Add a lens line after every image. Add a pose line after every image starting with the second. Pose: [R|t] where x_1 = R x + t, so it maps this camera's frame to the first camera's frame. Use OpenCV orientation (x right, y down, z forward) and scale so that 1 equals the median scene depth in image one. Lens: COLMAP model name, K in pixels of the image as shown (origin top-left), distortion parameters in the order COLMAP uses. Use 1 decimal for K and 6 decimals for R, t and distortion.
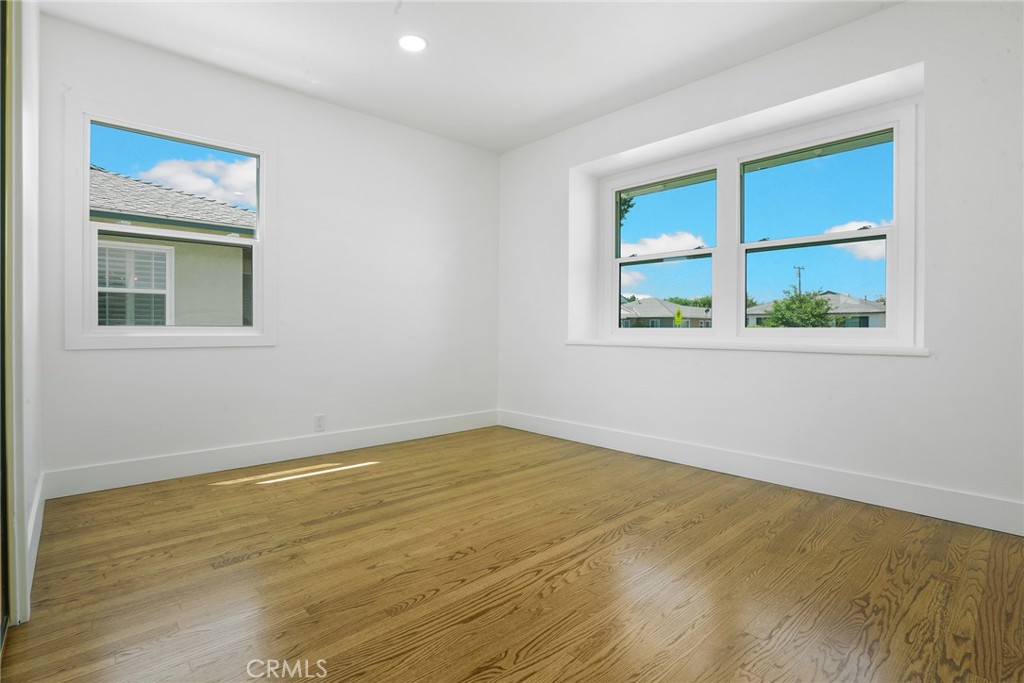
lens RADIAL K [[494.9, 0, 513.5], [0, 494.9, 340.8], [0, 0, 1]] dist [-0.027332, 0.011497]
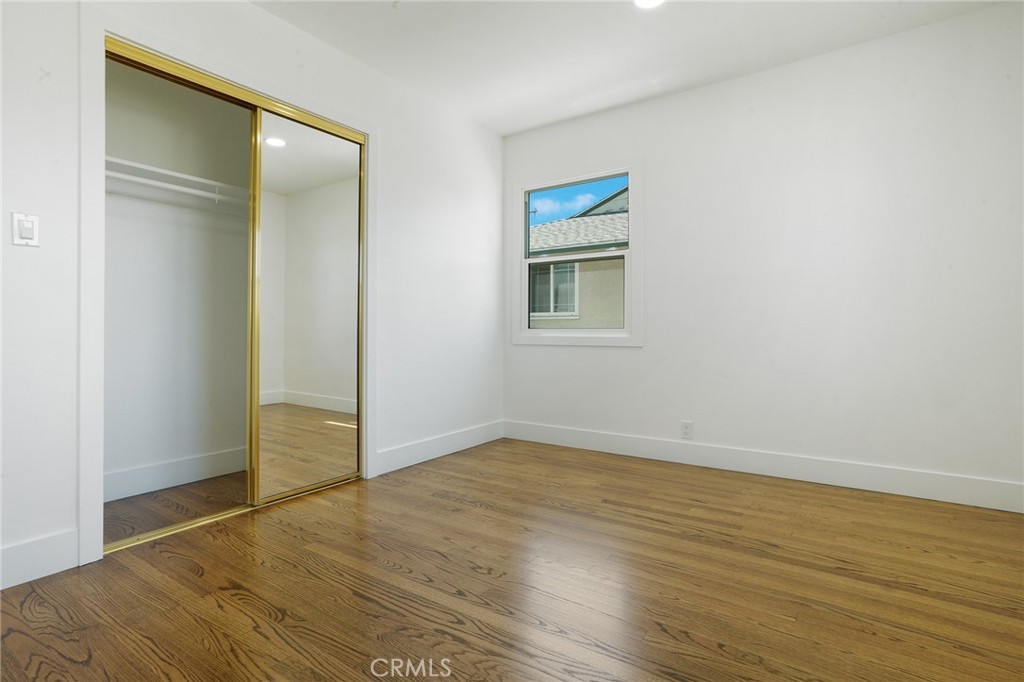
lens RADIAL K [[494.9, 0, 512.9], [0, 494.9, 331.8], [0, 0, 1]] dist [-0.027332, 0.011497]
pose [[0.222498, -0.006229, -0.974913, 0.718917], [-0.018849, 0.999765, -0.010689, -0.007941], [0.974751, 0.020754, 0.222329, 0.737070]]
